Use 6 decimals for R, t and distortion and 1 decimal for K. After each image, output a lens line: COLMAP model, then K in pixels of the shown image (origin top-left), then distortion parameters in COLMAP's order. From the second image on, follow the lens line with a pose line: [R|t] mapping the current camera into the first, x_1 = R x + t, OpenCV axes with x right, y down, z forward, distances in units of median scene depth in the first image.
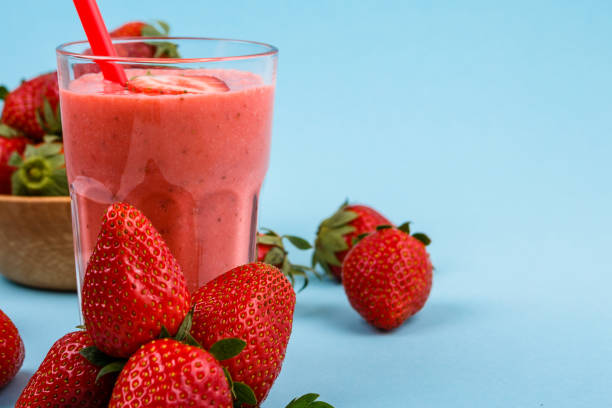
lens RADIAL K [[1555.7, 0, 306.0], [0, 1555.7, 204.0], [0, 0, 1]] dist [0.024485, 0.154571]
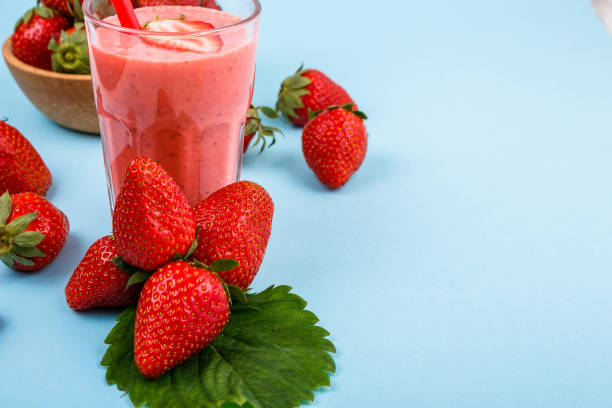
lens RADIAL K [[983.9, 0, 306.0], [0, 983.9, 204.0], [0, 0, 1]] dist [-0.049964, -0.021739]
pose [[0.997952, 0.004405, 0.063820, -0.033966], [-0.023883, 0.951150, 0.307805, -0.207317], [-0.059346, -0.308699, 0.949307, 0.210163]]
